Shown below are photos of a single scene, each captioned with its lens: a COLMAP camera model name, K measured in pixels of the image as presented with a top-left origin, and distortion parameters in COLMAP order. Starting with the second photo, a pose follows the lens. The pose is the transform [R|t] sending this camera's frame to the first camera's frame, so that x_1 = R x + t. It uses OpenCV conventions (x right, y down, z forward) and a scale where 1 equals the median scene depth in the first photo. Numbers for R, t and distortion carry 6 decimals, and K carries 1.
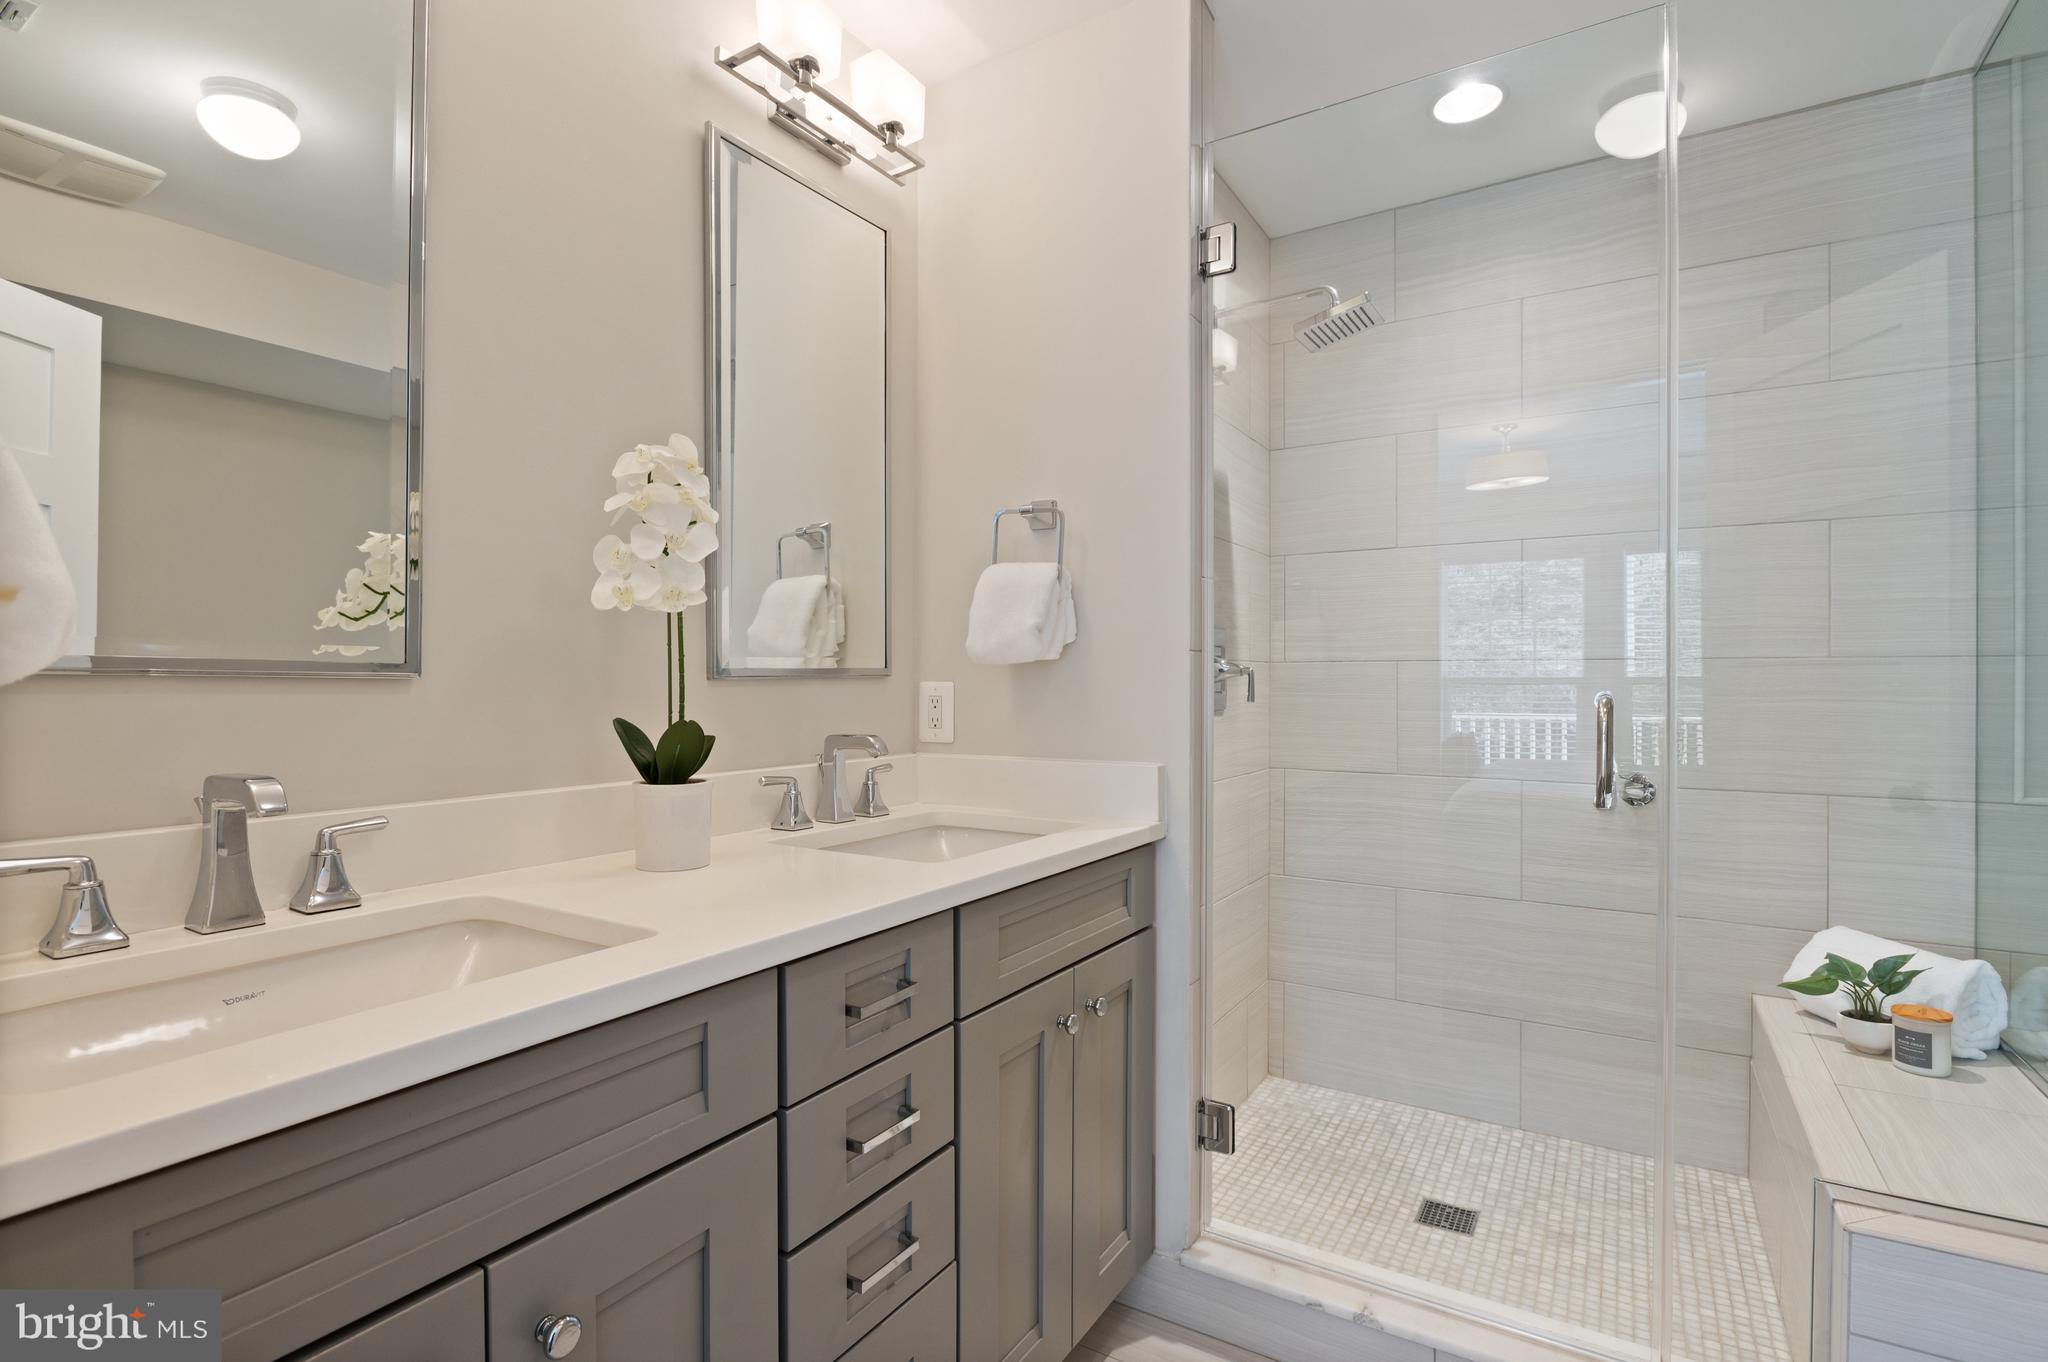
lens RADIAL K [[978.7, 0, 1017.5], [0, 978.7, 679.5], [0, 0, 1]] dist [-0.014032, 0.001836]
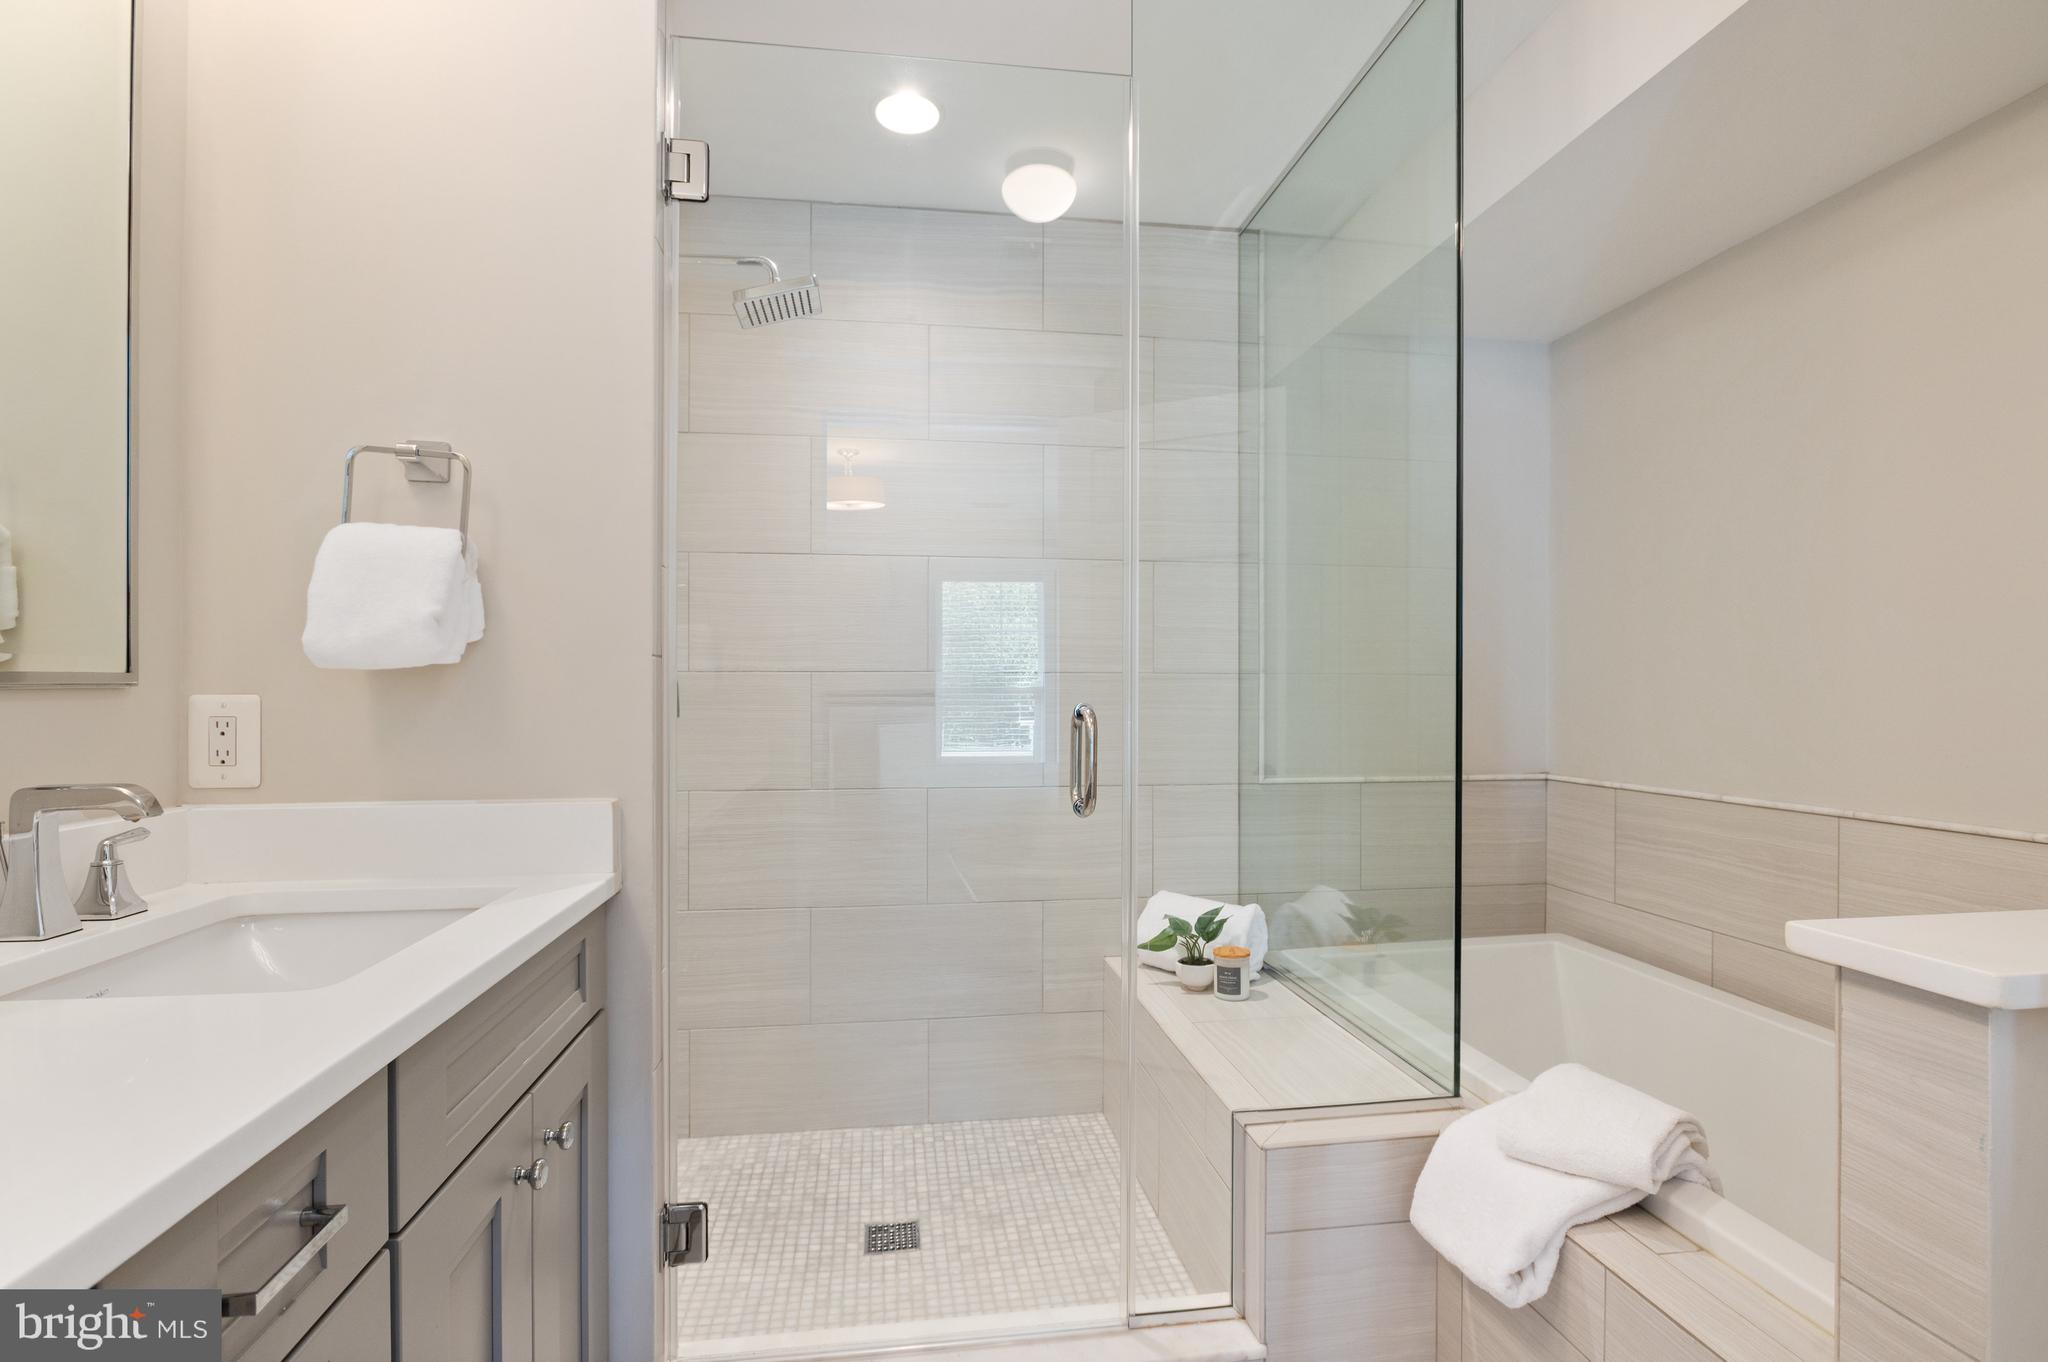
lens RADIAL K [[978.7, 0, 1024.6], [0, 978.7, 693.1], [0, 0, 1]] dist [-0.014032, 0.001836]
pose [[0.762486, -0.000878, 0.647004, -0.101454], [-0.000513, 0.999998, 0.001962, -0.000264], [-0.647004, -0.001827, 0.762484, 0.175103]]
